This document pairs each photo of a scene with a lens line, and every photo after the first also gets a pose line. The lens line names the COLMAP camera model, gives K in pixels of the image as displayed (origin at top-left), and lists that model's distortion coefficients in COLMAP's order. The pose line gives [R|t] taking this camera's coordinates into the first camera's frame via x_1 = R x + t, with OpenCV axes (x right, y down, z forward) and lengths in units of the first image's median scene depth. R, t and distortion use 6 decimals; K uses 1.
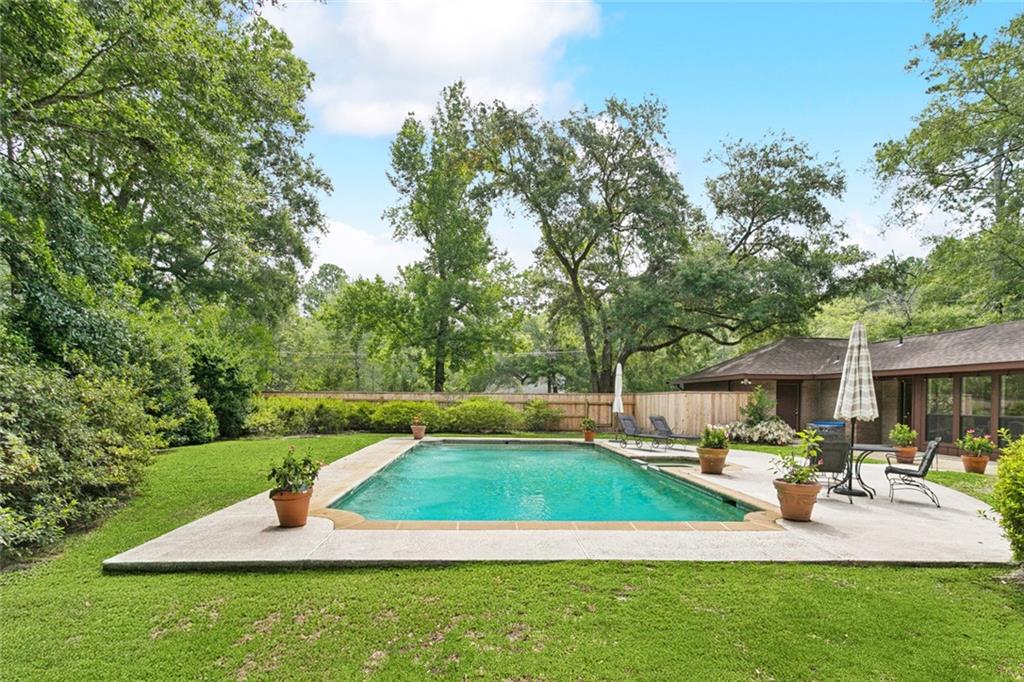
lens RADIAL K [[526.6, 0, 491.2], [0, 526.6, 396.0], [0, 0, 1]] dist [-0.002577, 0.000082]
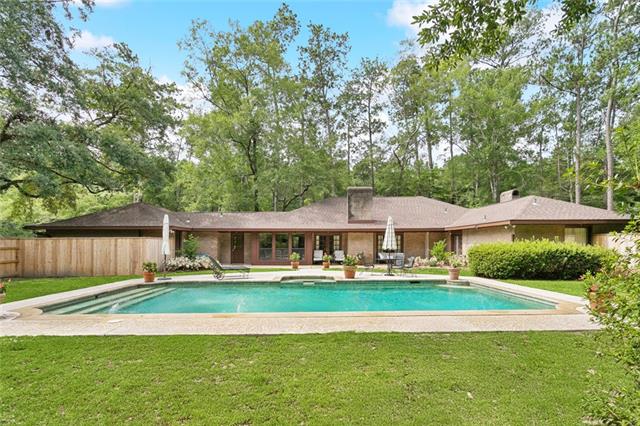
lens RADIAL K [[315.1, 0, 316.7], [0, 315.1, 242.6], [0, 0, 1]] dist [0.001156, 0.001657]
pose [[-0.004823, -0.004614, 0.999978, -0.325234], [-0.002523, 0.999986, 0.004602, 0.000141], [-0.999985, -0.002501, -0.004835, 0.454941]]
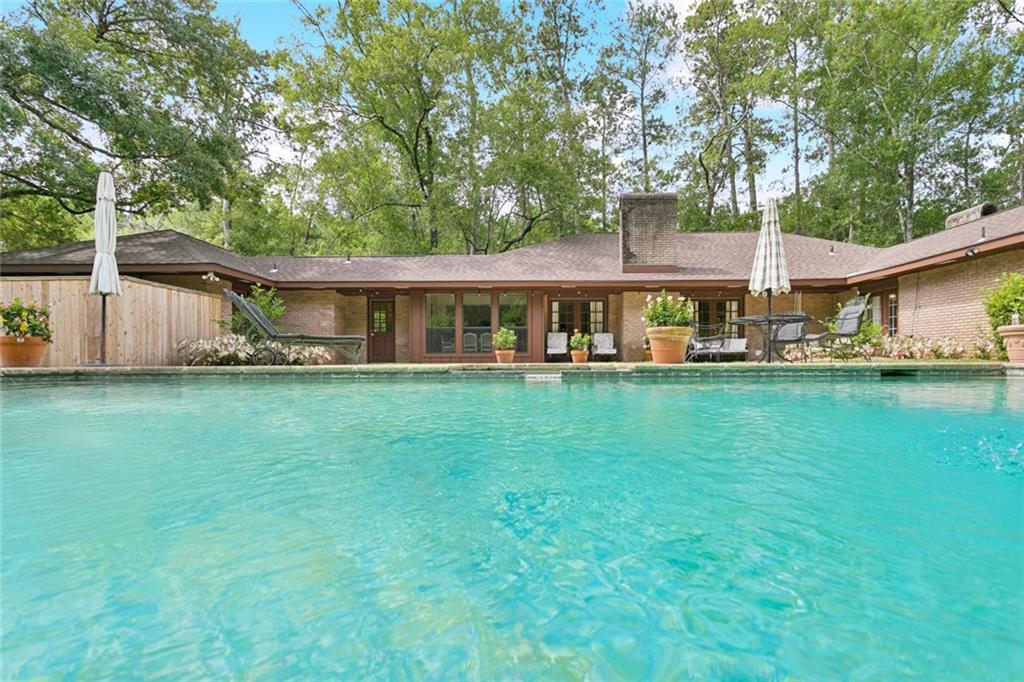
lens RADIAL K [[508.0, 0, 524.8], [0, 508.0, 340.7], [0, 0, 1]] dist [0.002103, 0.000557]
pose [[0.034359, 0.030241, 0.998952, -0.091919], [0.000963, 0.999541, -0.030291, 0.054049], [-0.999409, 0.002003, 0.034314, 0.464839]]
